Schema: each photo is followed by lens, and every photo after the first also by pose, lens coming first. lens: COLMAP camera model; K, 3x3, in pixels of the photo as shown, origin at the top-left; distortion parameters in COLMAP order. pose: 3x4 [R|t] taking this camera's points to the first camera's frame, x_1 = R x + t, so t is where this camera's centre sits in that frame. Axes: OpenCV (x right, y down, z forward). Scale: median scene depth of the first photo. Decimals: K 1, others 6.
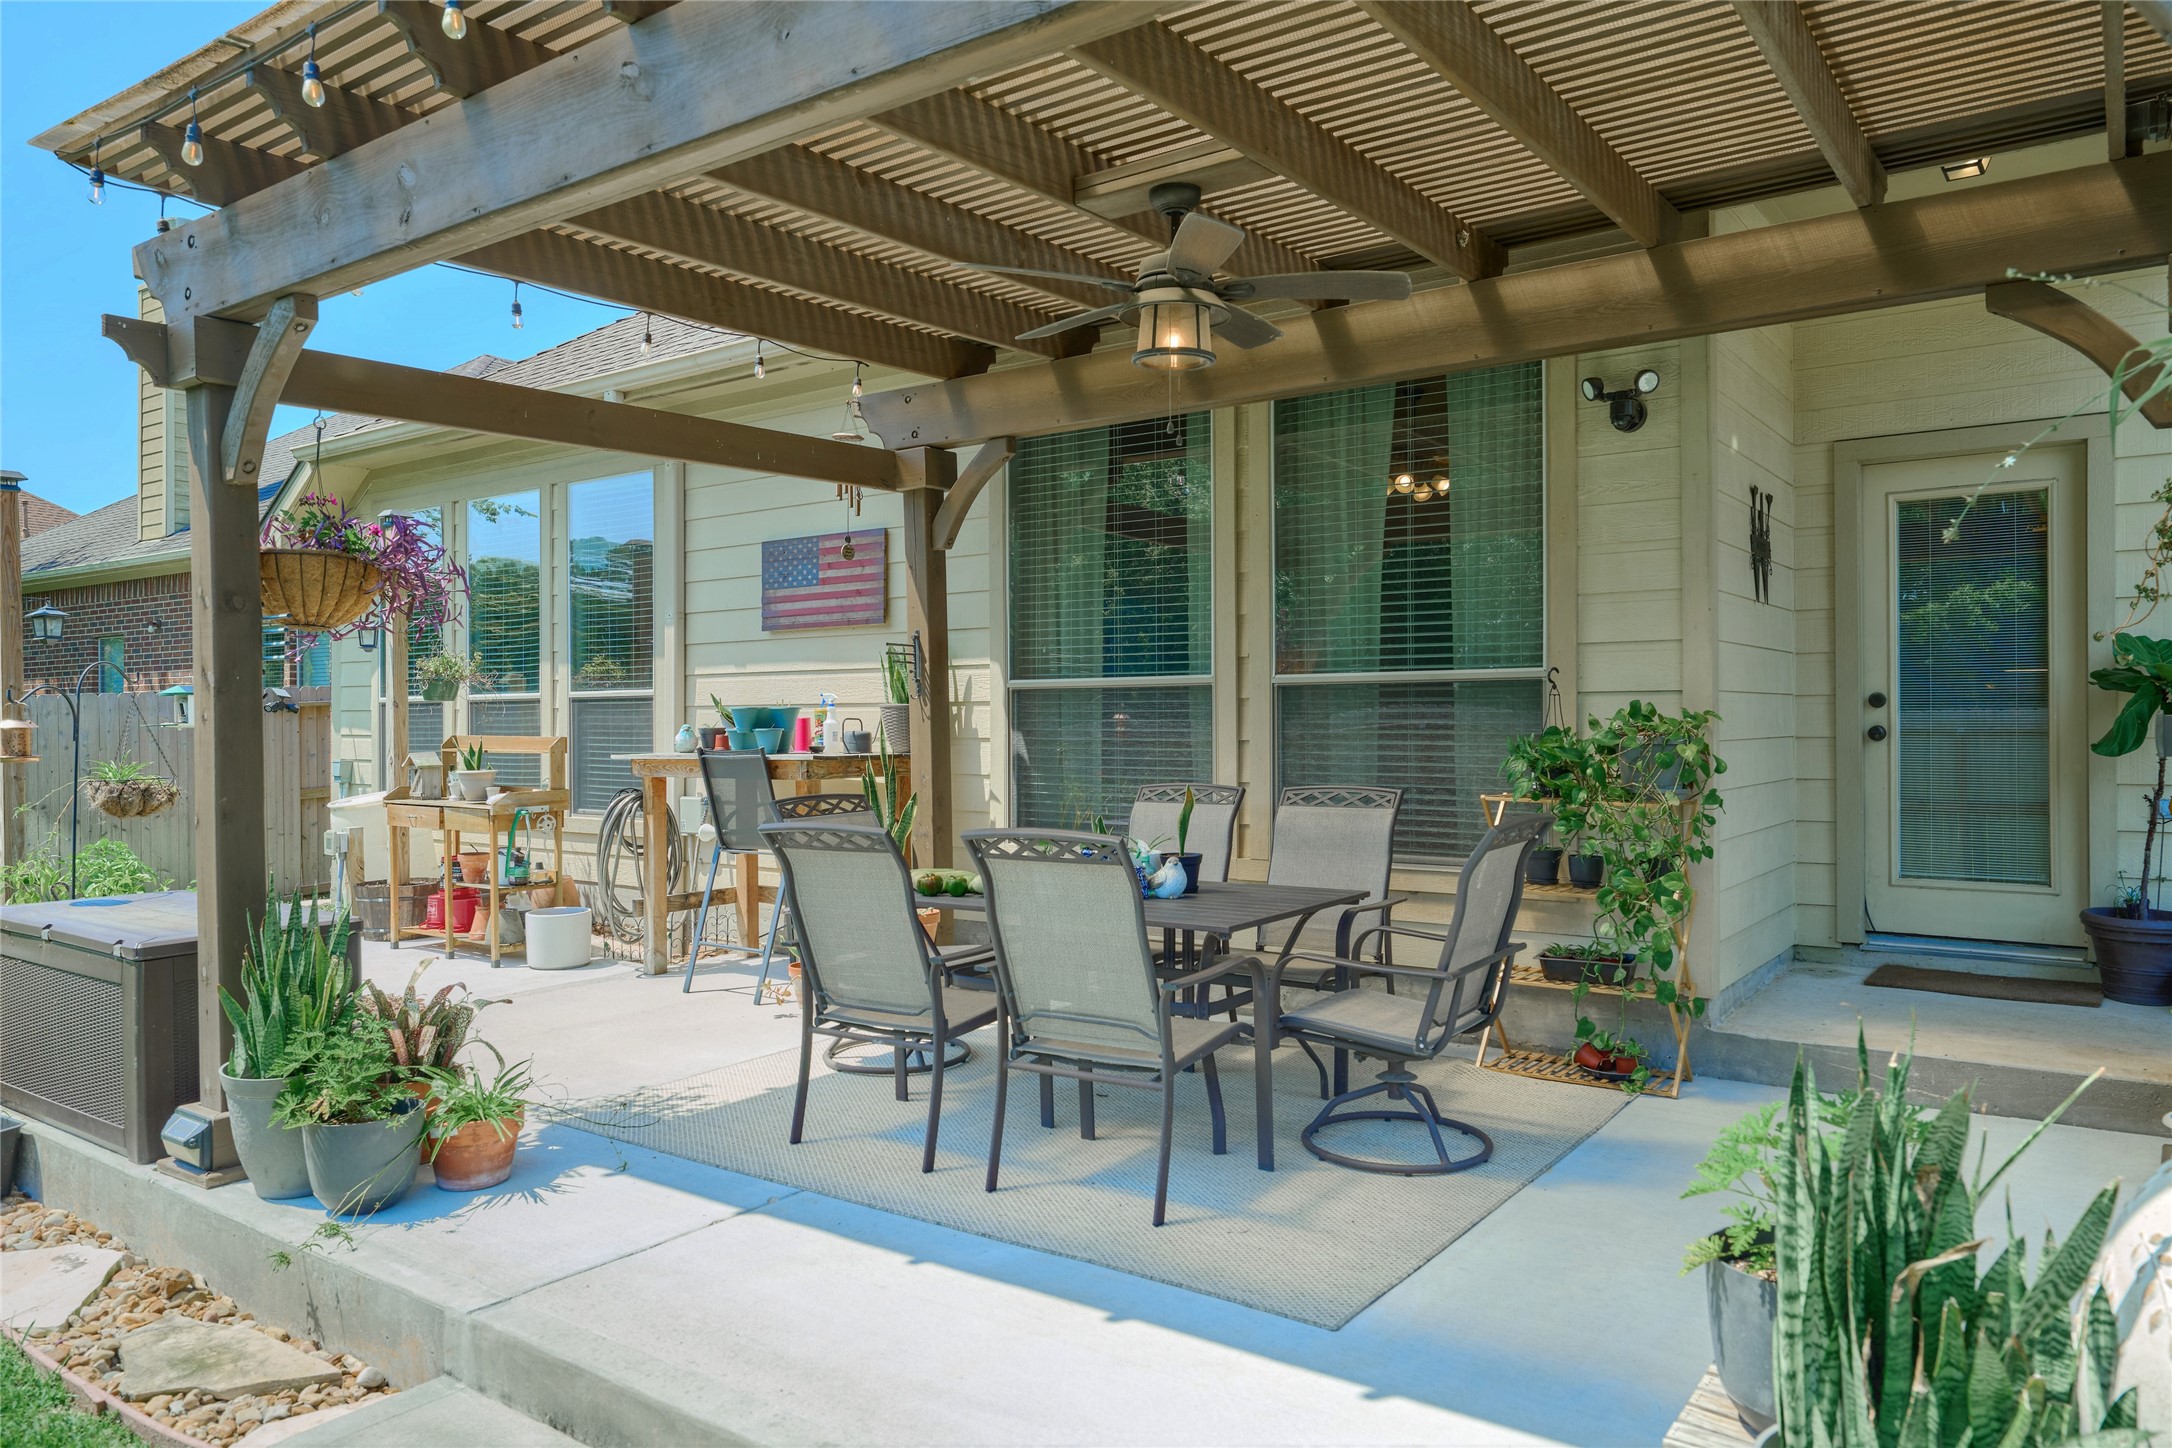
lens RADIAL K [[1454.6, 0, 1086.0], [0, 1454.6, 724.0], [0, 0, 1]] dist [-0.000337, -0.002529]
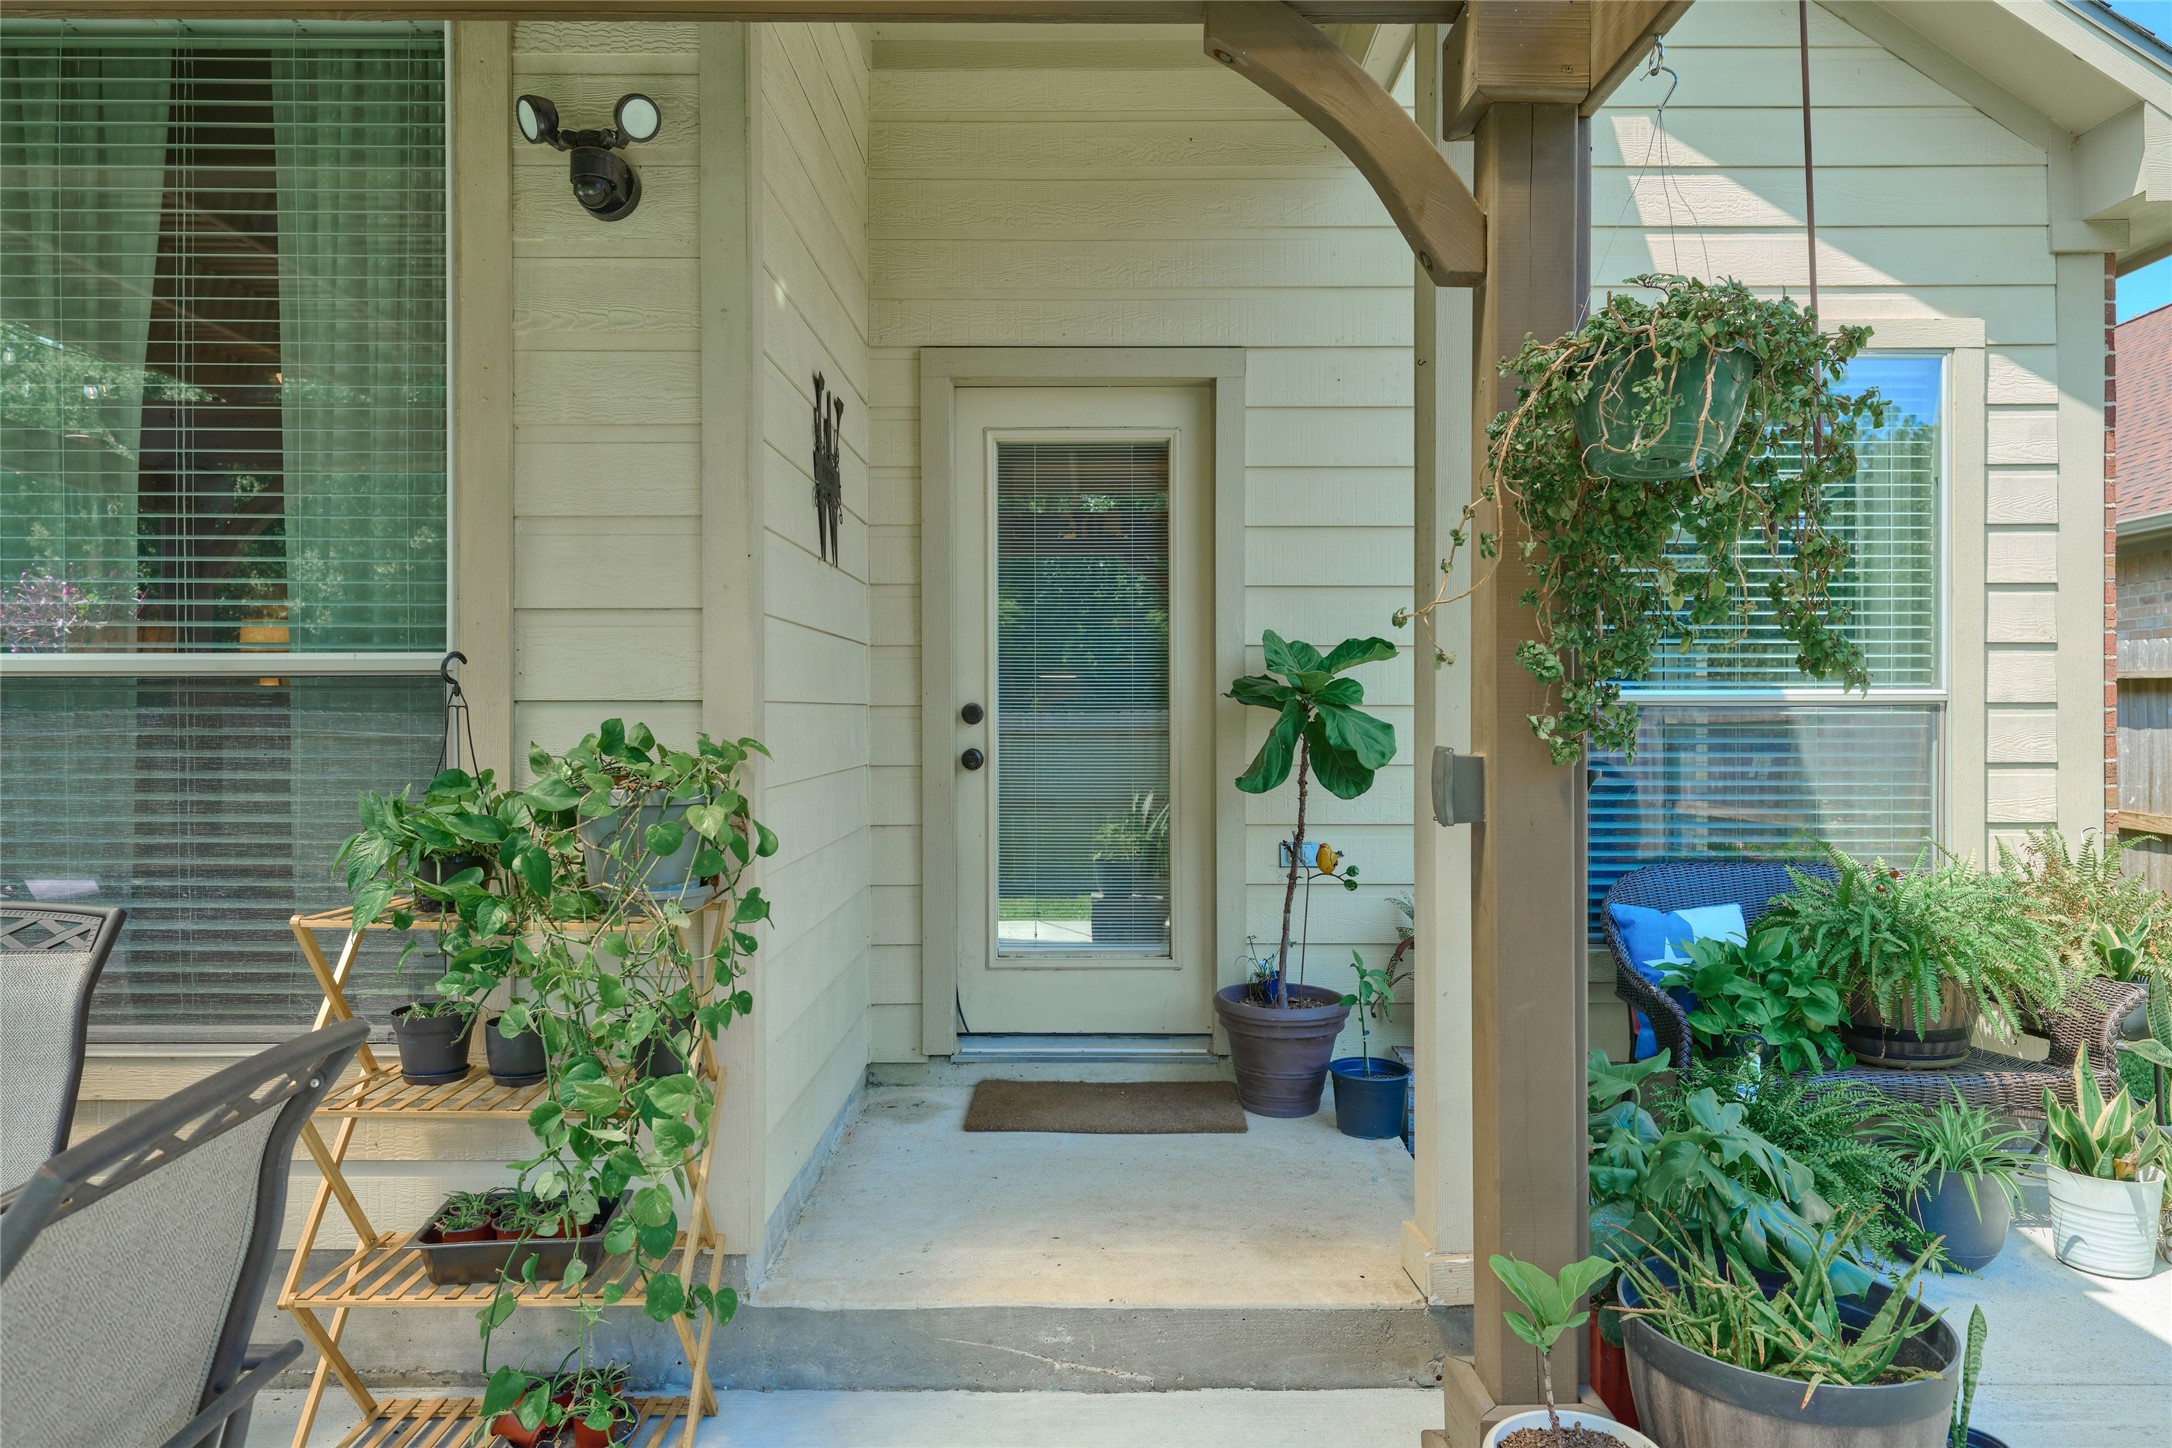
lens RADIAL K [[1425.6, 0, 1086.0], [0, 1425.6, 724.0], [0, 0, 1]] dist [0.005463, -0.000841]
pose [[0.809068, 0.000682, 0.587714, 0.204606], [-0.002532, 0.999994, 0.002325, -0.015444], [-0.587709, -0.003369, 0.809065, 0.464887]]
